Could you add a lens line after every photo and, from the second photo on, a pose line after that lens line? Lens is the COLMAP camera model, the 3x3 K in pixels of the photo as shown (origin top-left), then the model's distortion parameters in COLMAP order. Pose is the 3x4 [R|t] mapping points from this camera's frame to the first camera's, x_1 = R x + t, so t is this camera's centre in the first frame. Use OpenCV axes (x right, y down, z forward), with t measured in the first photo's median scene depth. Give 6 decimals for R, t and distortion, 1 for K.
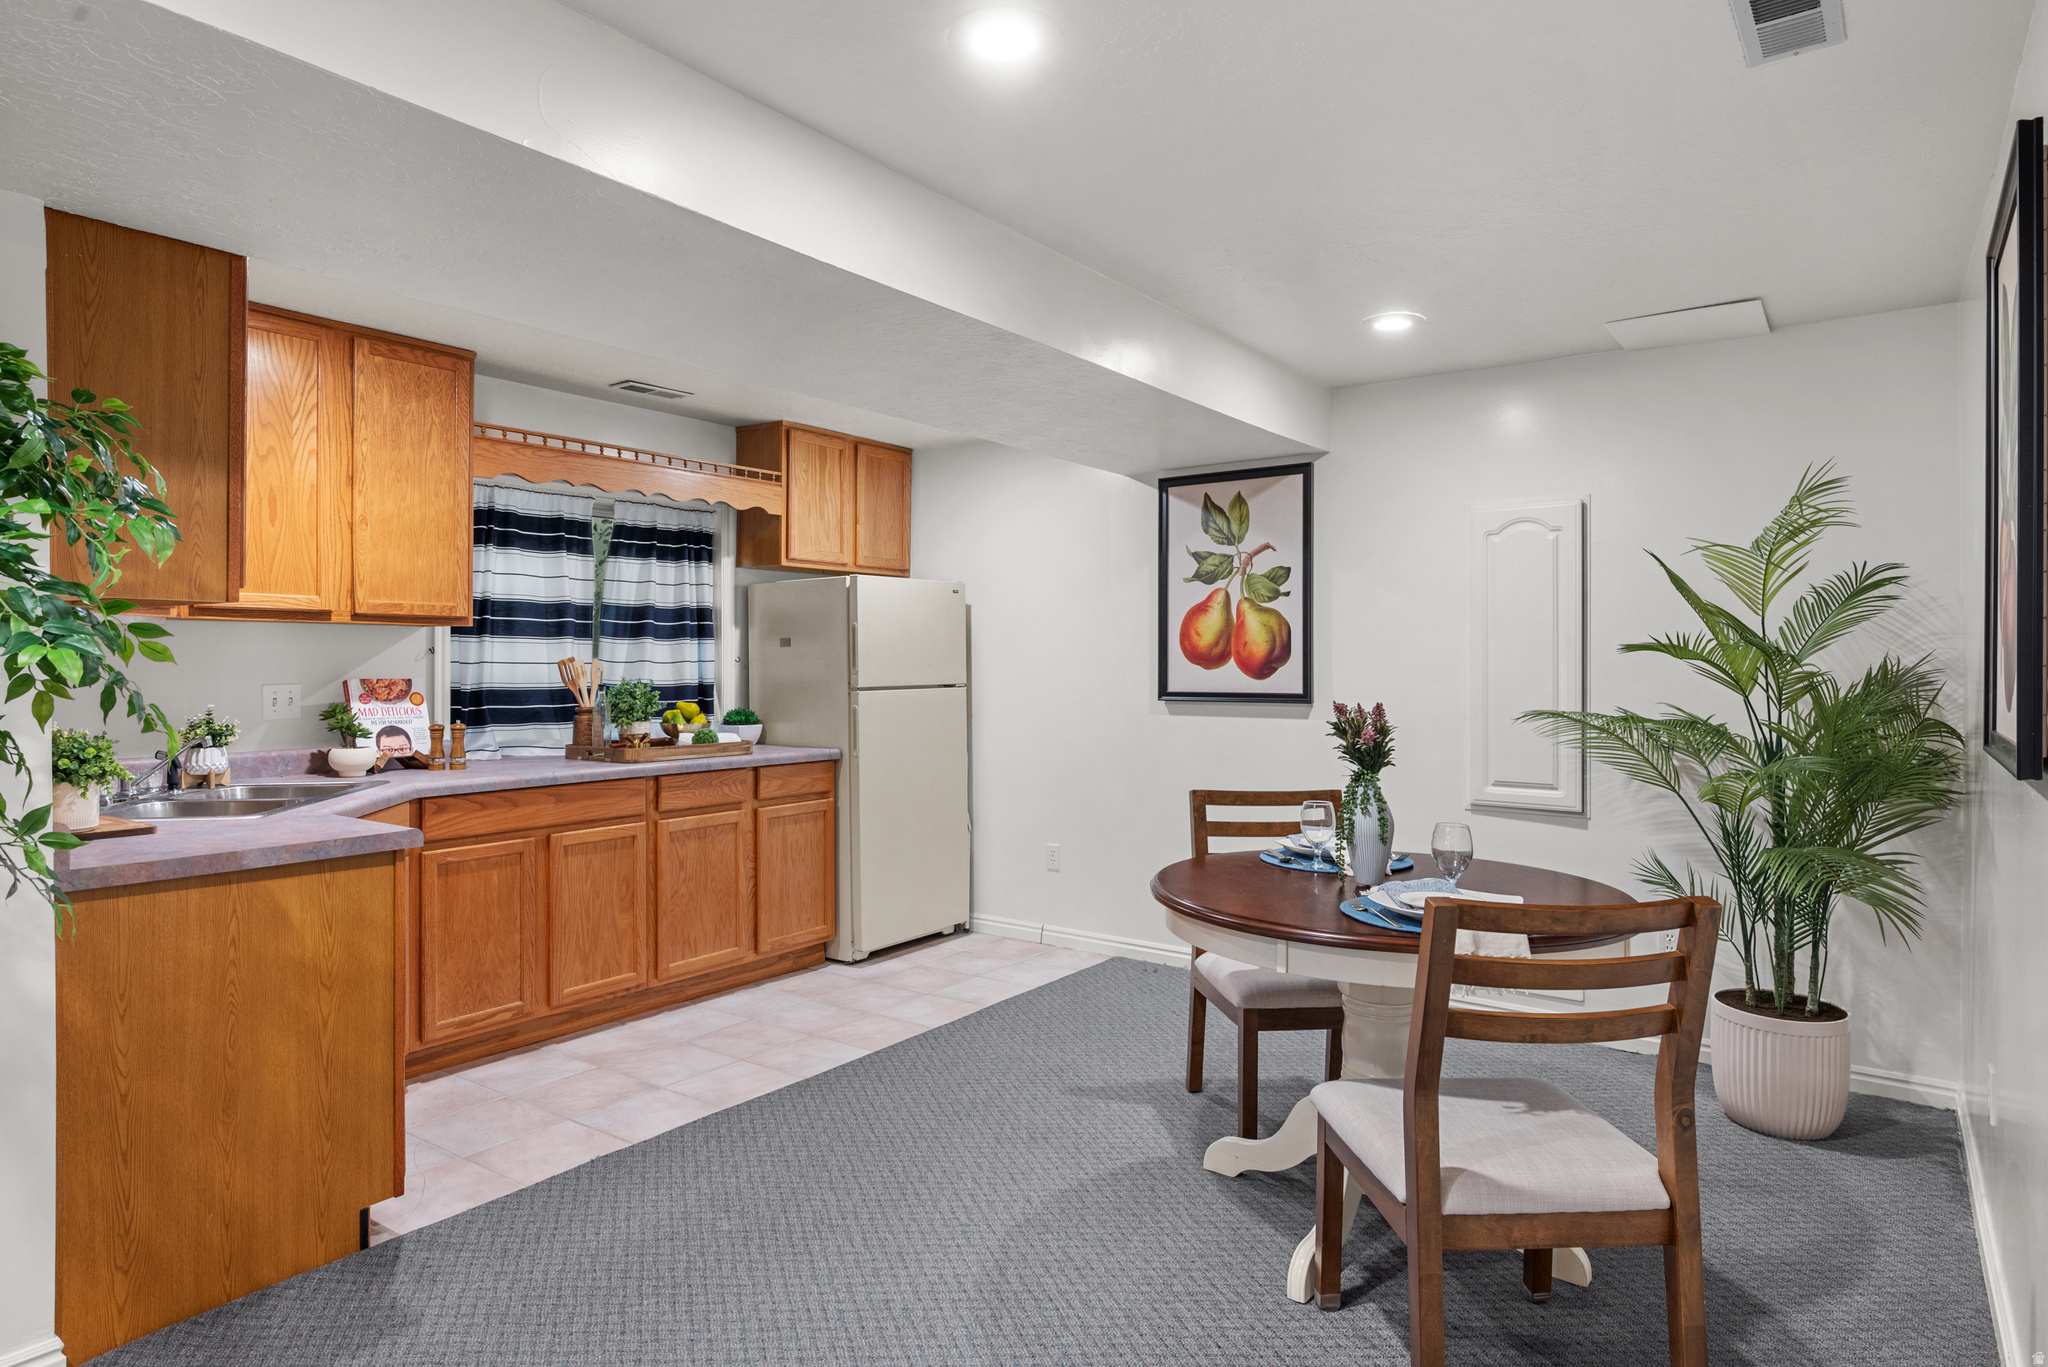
lens RADIAL K [[1174.1, 0, 1023.8], [0, 1174.1, 673.5], [0, 0, 1]] dist [0.001717, 0.000930]
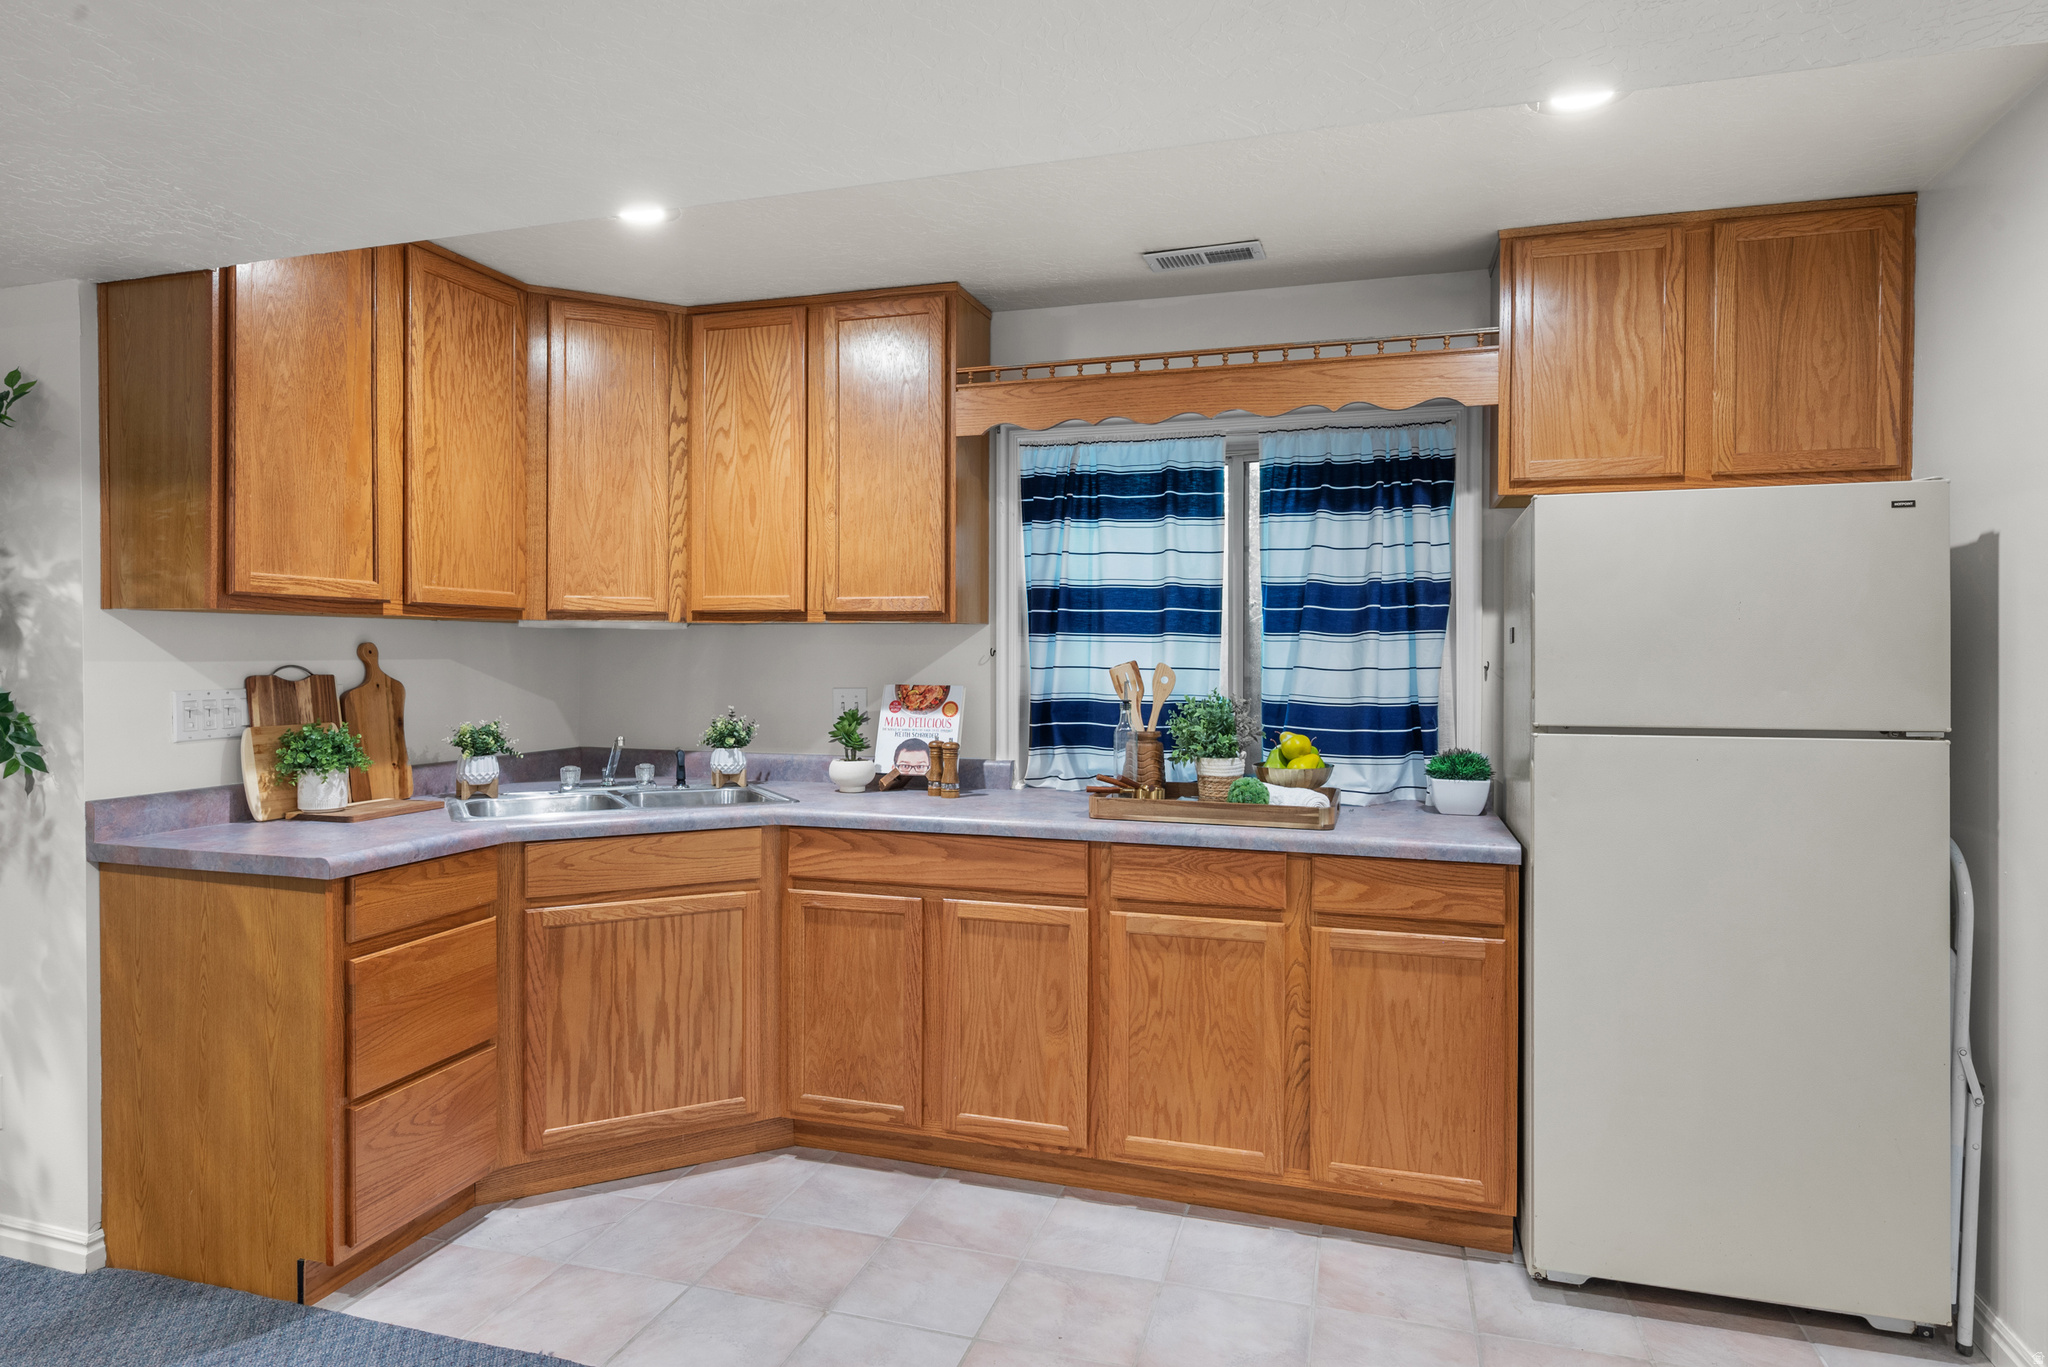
lens RADIAL K [[1174.1, 0, 1021.8], [0, 1174.1, 669.1], [0, 0, 1]] dist [0.001717, 0.000930]
pose [[0.321328, 0.012652, -0.946883, 0.310856], [-0.015241, 0.999850, 0.008188, -0.015619], [0.946845, 0.011800, 0.321473, 0.784559]]
